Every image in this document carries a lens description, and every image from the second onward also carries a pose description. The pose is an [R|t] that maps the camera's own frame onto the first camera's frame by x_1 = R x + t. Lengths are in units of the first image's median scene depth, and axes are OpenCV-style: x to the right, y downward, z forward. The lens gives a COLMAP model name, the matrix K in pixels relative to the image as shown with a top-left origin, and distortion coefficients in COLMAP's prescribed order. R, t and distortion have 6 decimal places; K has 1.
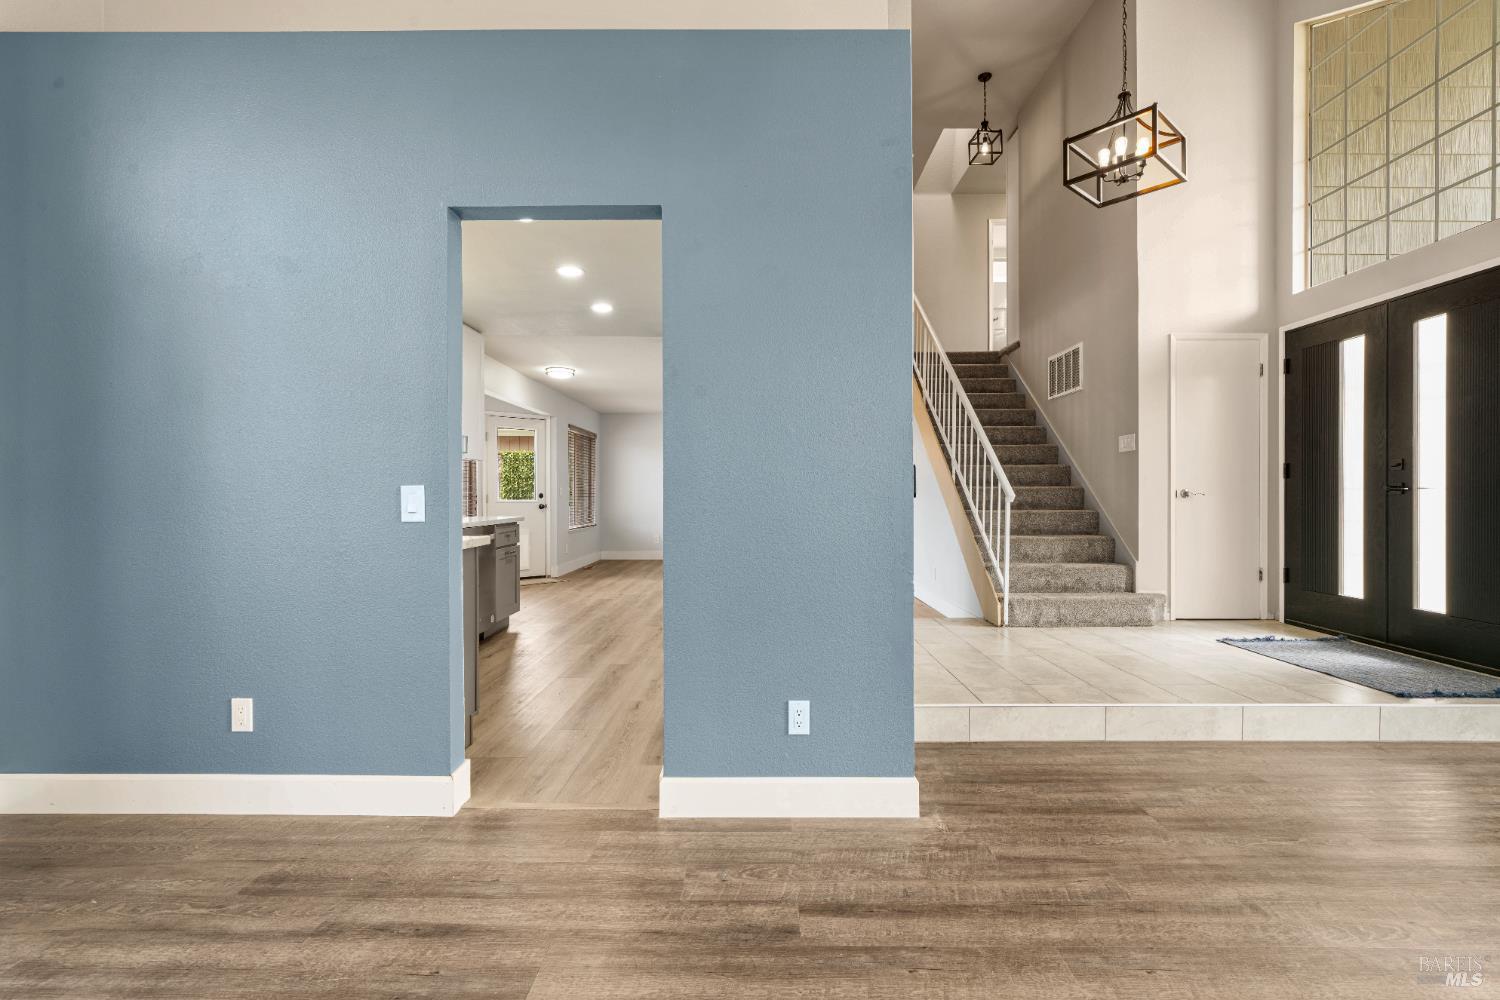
lens RADIAL K [[679.3, 0, 751.3], [0, 679.3, 498.6], [0, 0, 1]] dist [-0.003444, -0.000412]
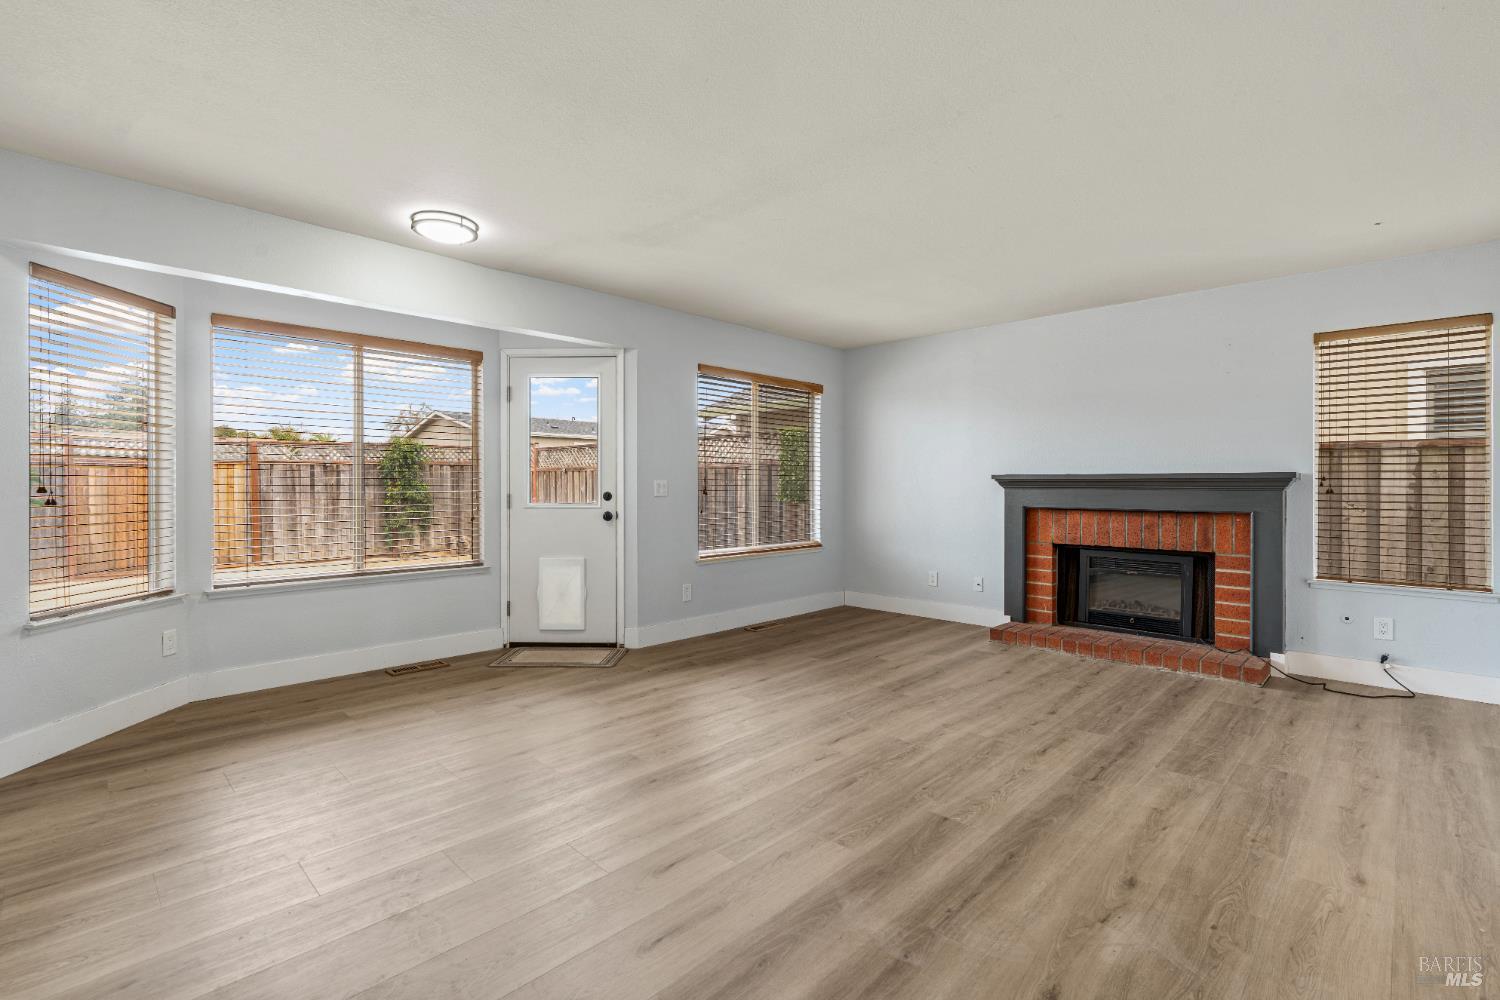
lens RADIAL K [[679.3, 0, 749.4], [0, 679.3, 494.6], [0, 0, 1]] dist [-0.003444, -0.000412]
pose [[0.730076, 0.012103, -0.683259, 0.137895], [-0.005576, 0.999915, 0.011754, -0.012159], [0.683343, -0.004771, 0.730082, 0.655140]]
